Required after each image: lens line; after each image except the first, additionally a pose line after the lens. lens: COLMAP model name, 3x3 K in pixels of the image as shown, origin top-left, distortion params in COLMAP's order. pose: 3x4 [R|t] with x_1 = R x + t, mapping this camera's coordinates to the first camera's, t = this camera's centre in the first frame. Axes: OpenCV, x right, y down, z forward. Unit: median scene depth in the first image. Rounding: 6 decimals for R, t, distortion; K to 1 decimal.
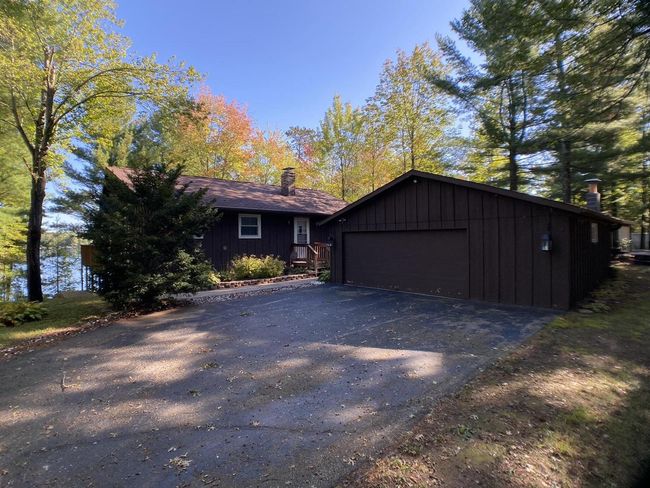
lens RADIAL K [[345.4, 0, 323.7], [0, 345.4, 234.9], [0, 0, 1]] dist [-0.088369, 0.014669]
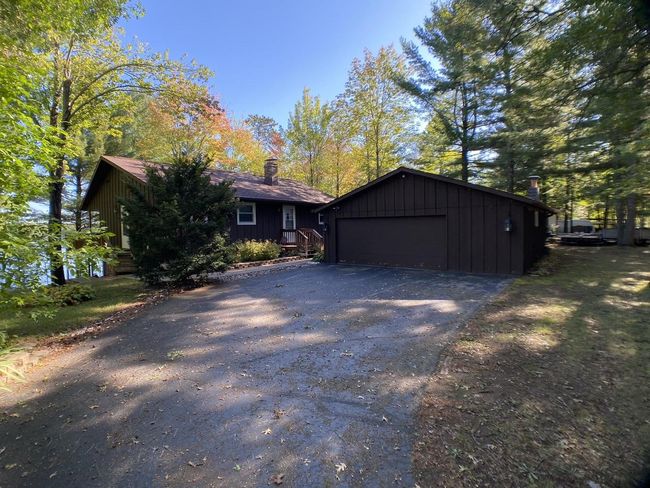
lens RADIAL K [[345.4, 0, 324.8], [0, 345.4, 239.9], [0, 0, 1]] dist [-0.088369, 0.014669]
pose [[0.987107, -0.012832, 0.159544, -0.141126], [0.004943, 0.998750, 0.049746, 0.004903], [-0.159983, -0.048316, 0.985937, -0.115355]]
